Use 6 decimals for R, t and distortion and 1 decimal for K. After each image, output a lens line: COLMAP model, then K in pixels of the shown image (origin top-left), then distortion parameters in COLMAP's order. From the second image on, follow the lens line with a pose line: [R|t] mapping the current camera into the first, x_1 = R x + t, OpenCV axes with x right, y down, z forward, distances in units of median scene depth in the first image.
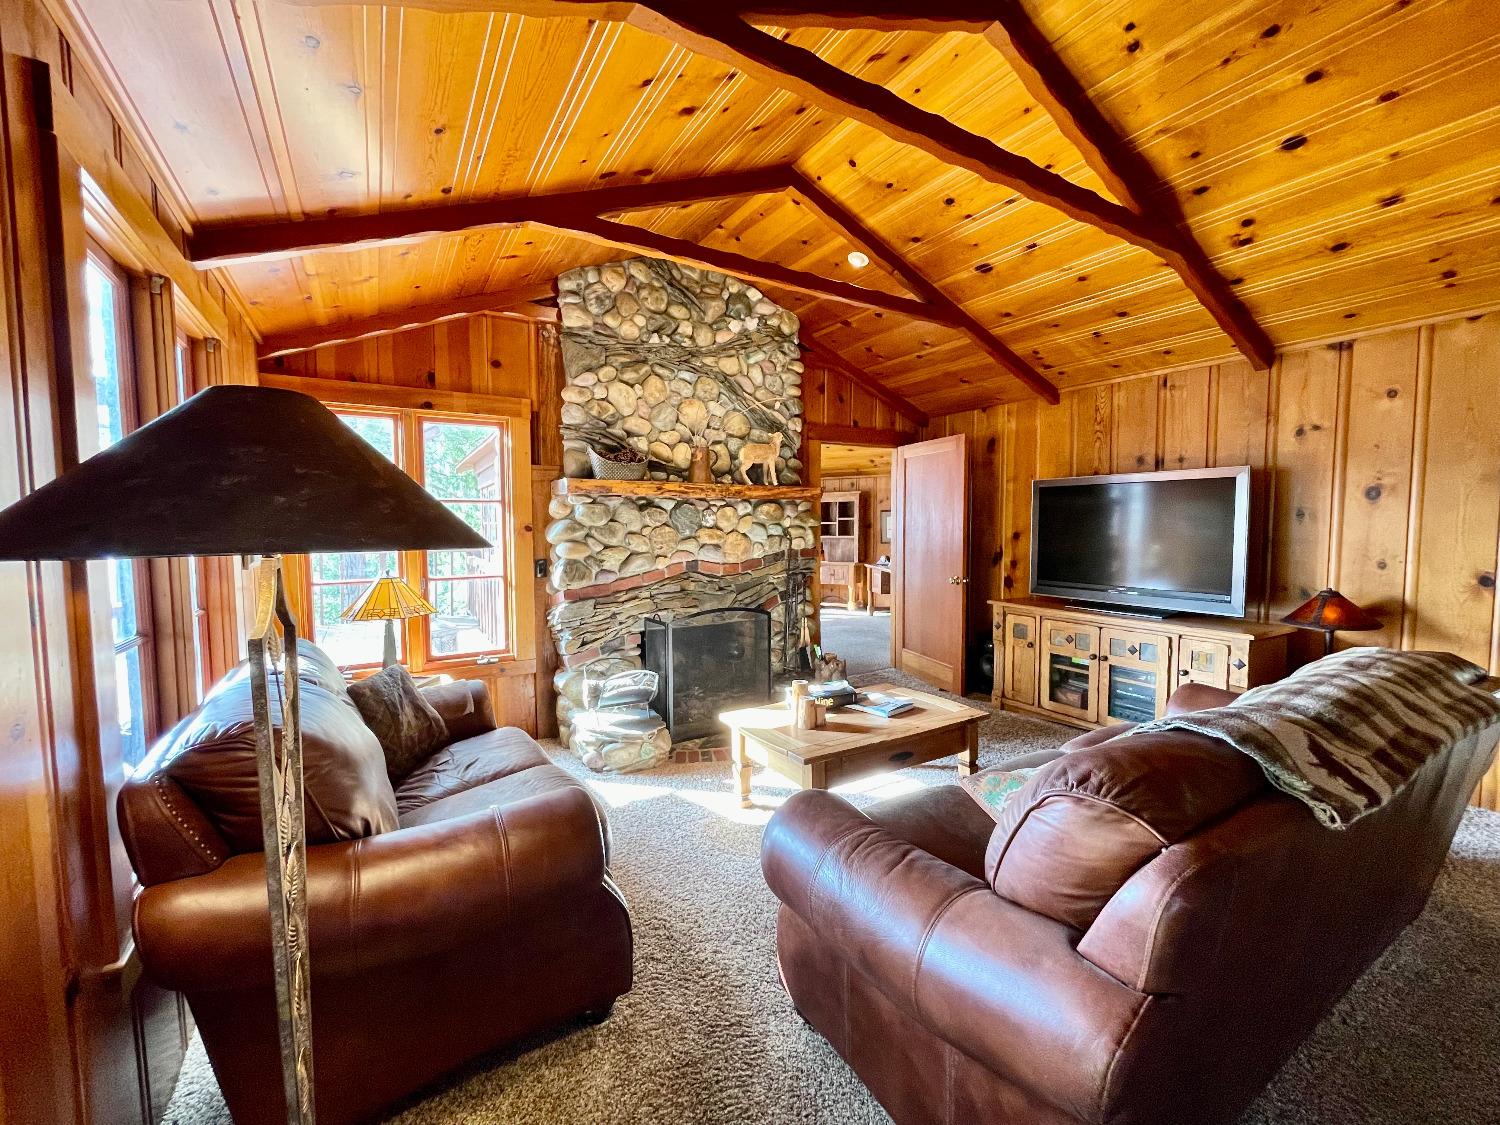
lens RADIAL K [[600.5, 0, 755.3], [0, 600.5, 559.8], [0, 0, 1]] dist [0.004039, 0.000204]
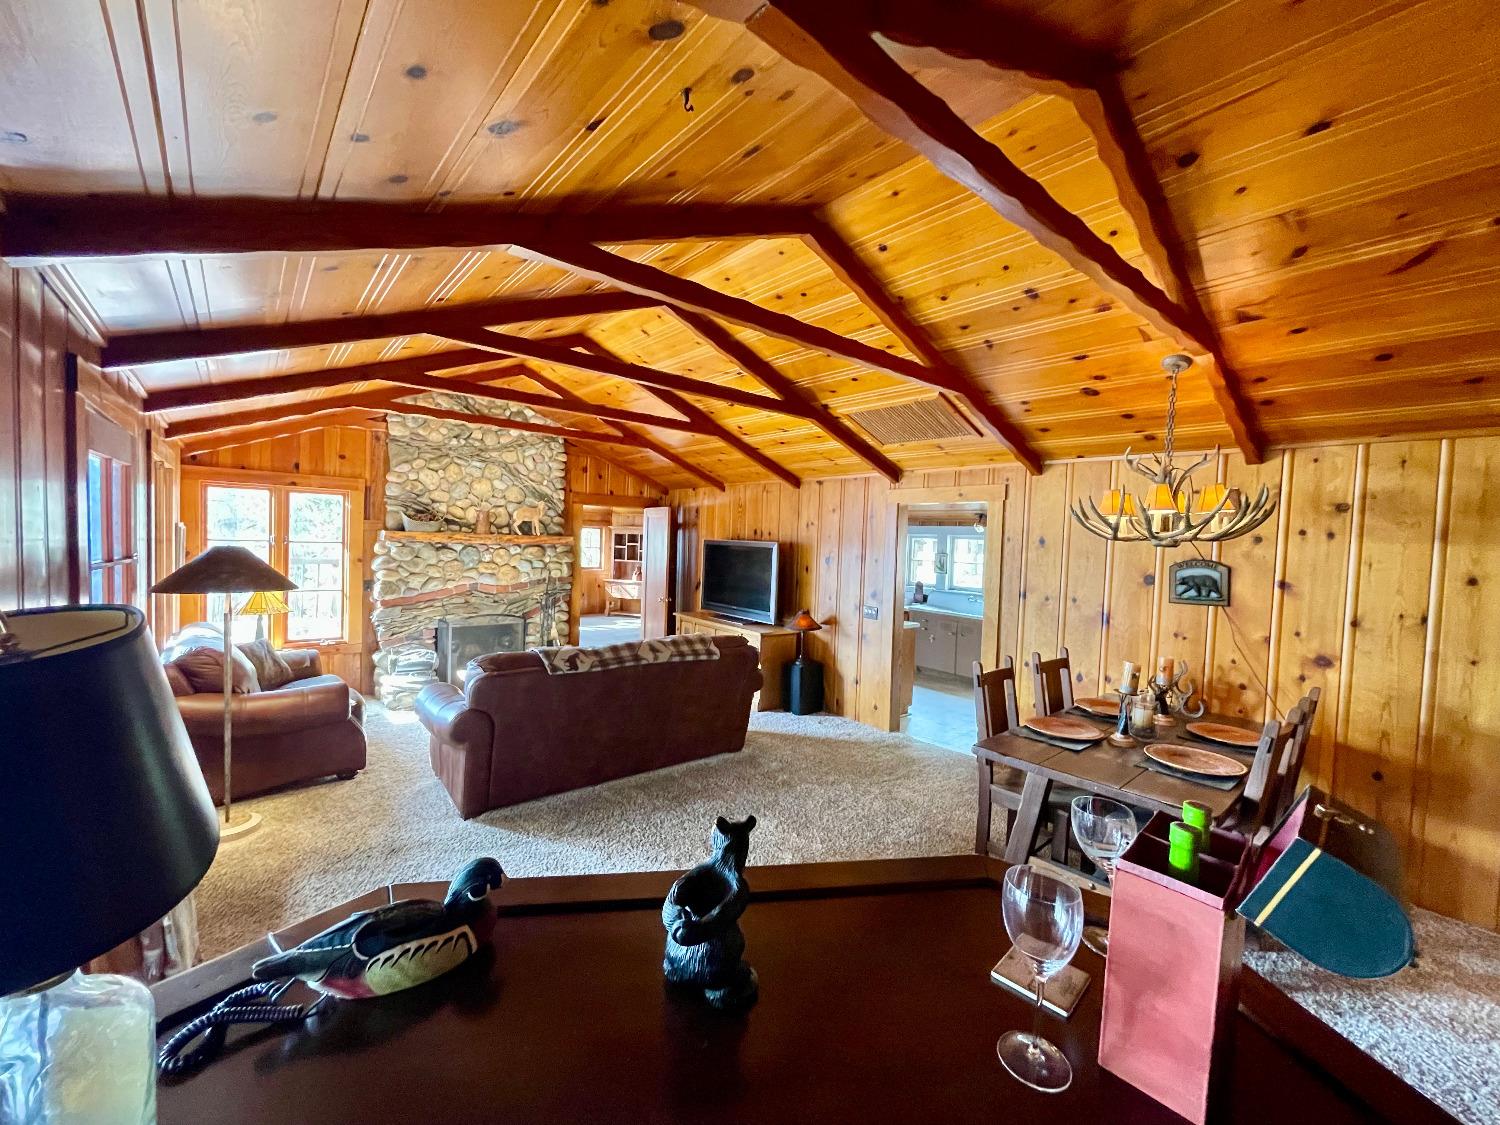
lens RADIAL K [[600.5, 0, 741.8], [0, 600.5, 561.1], [0, 0, 1]] dist [0.004039, 0.000204]
pose [[0.991159, 0.035584, 0.127820, 0.404279], [-0.032811, 0.999180, -0.023731, -0.044043], [-0.128560, 0.019328, 0.991513, -0.677250]]
